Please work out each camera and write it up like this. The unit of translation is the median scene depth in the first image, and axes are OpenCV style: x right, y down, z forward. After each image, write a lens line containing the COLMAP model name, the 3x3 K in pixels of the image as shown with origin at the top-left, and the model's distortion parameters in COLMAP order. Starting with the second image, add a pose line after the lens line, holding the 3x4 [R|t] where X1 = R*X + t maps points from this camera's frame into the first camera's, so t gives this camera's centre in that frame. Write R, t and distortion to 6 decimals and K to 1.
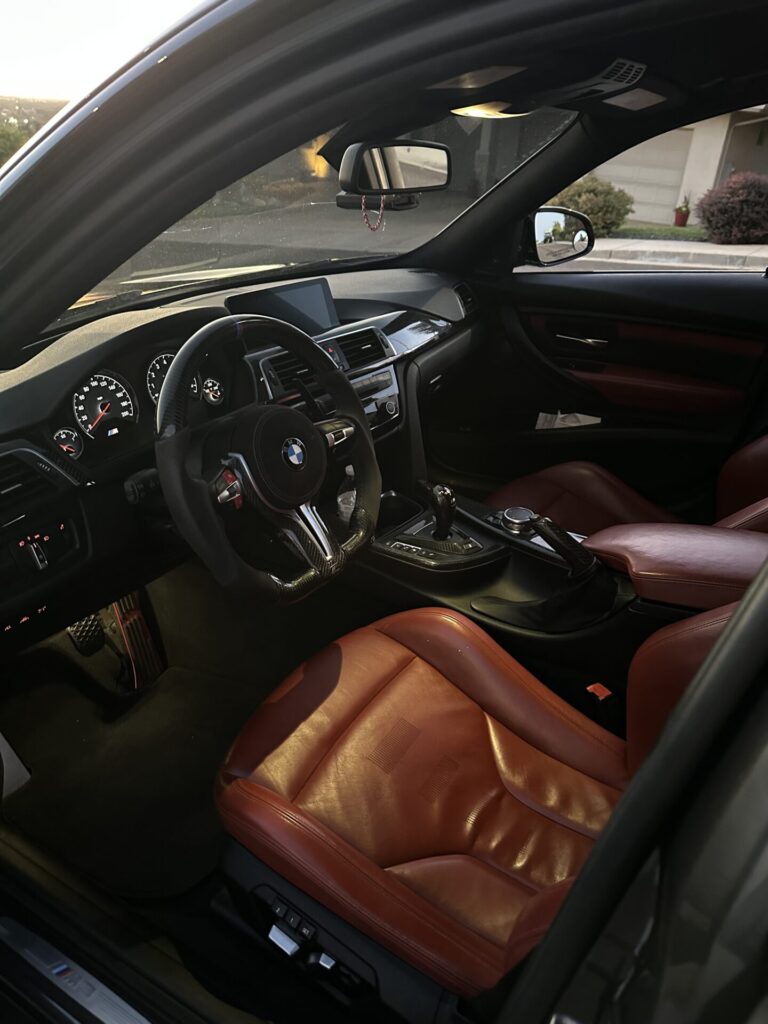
lens RADIAL K [[703.0, 0, 384.4], [0, 703.0, 516.0], [0, 0, 1]] dist [0.075027, -0.131277]
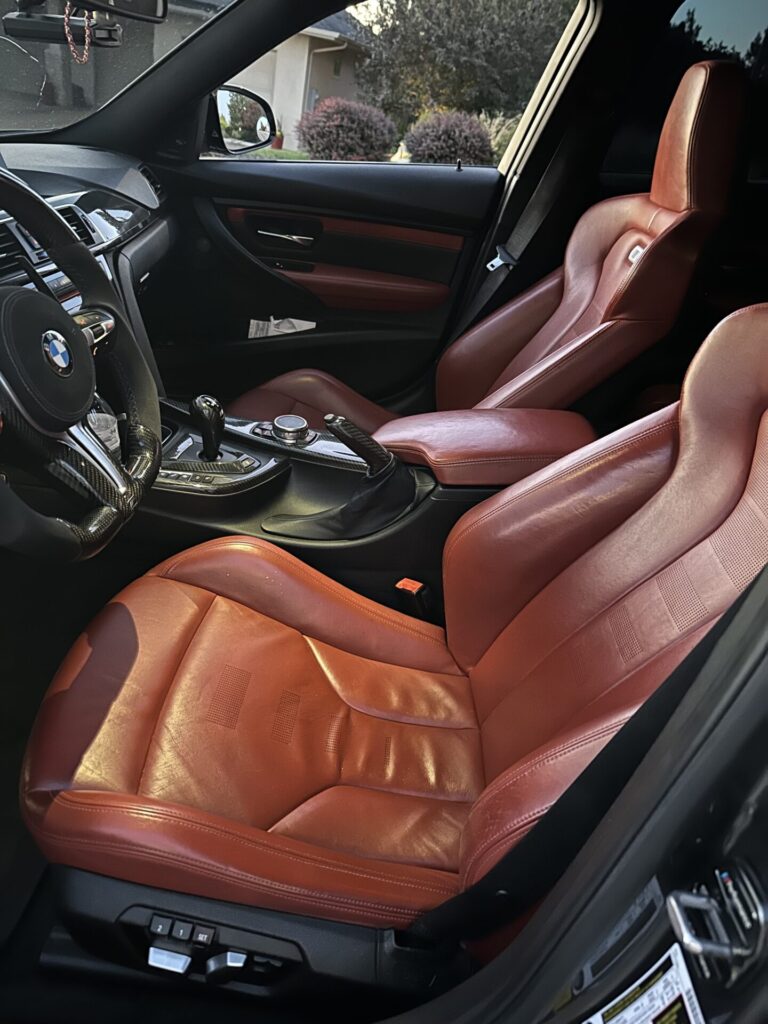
lens RADIAL K [[703.0, 0, 384.4], [0, 703.0, 516.0], [0, 0, 1]] dist [0.075027, -0.131277]
pose [[0.867558, -0.169202, 0.467668, -0.159686], [0.126278, 0.984473, 0.121927, 0.023581], [-0.481037, -0.046722, 0.875454, 0.144169]]
